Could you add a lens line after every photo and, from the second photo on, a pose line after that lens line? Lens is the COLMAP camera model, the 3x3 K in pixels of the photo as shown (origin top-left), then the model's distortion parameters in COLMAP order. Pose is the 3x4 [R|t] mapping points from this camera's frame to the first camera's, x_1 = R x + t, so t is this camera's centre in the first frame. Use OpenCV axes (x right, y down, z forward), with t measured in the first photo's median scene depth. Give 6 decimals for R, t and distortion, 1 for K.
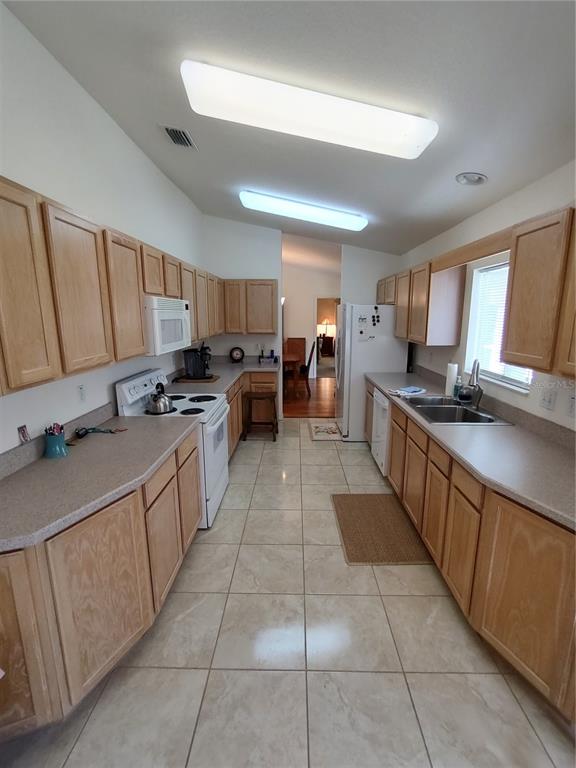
lens RADIAL K [[352.8, 0, 288.0], [0, 352.8, 384.0], [0, 0, 1]] dist [-0.002292, 0.000091]
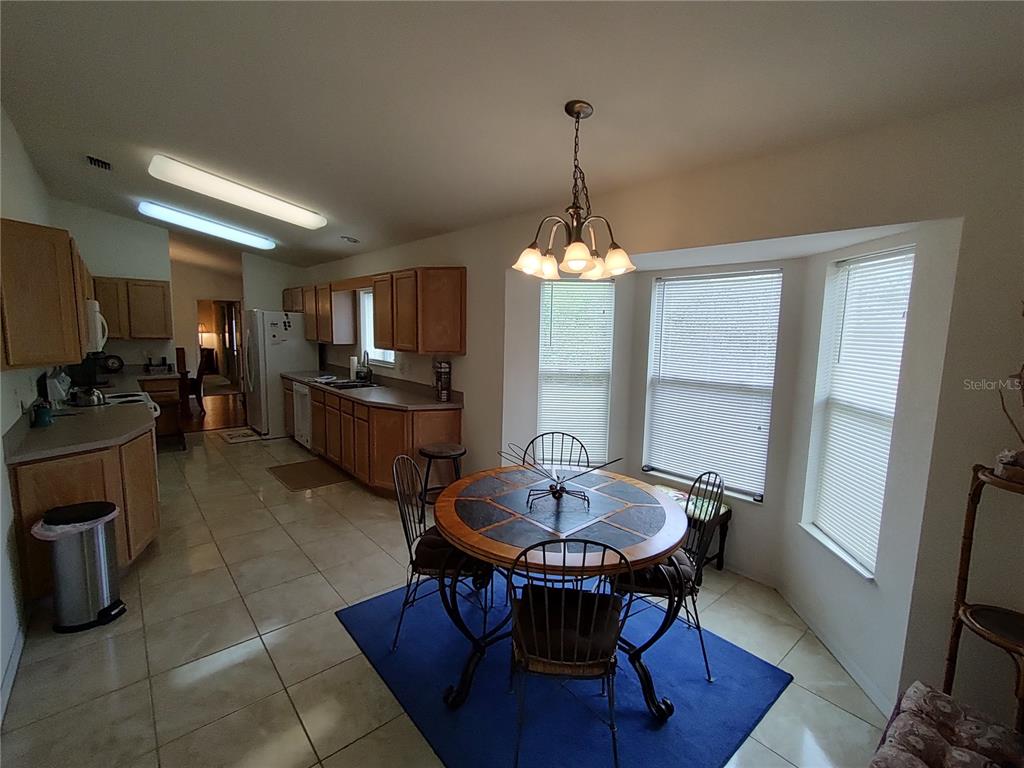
lens RADIAL K [[471.8, 0, 513.3], [0, 471.8, 385.0], [0, 0, 1]] dist [-0.001513, -0.000039]
pose [[0.744172, -0.067550, 0.664564, -0.313888], [0.108994, 0.993820, -0.021033, 0.164175], [-0.659036, 0.088086, 0.746935, -0.810501]]
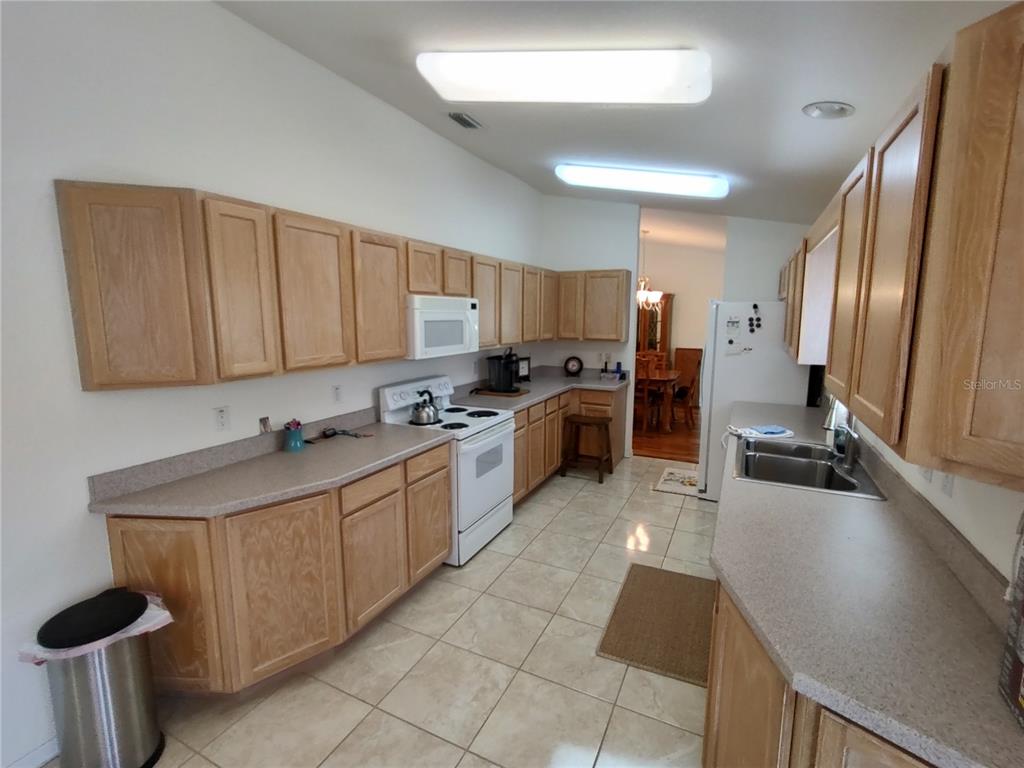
lens RADIAL K [[470.4, 0, 513.8], [0, 470.4, 383.0], [0, 0, 1]] dist [-0.002292, 0.000091]
pose [[0.906130, 0.064399, -0.418069, 0.294561], [-0.085574, 0.995815, -0.032081, -0.002191], [0.414253, 0.064846, 0.907849, 0.004009]]
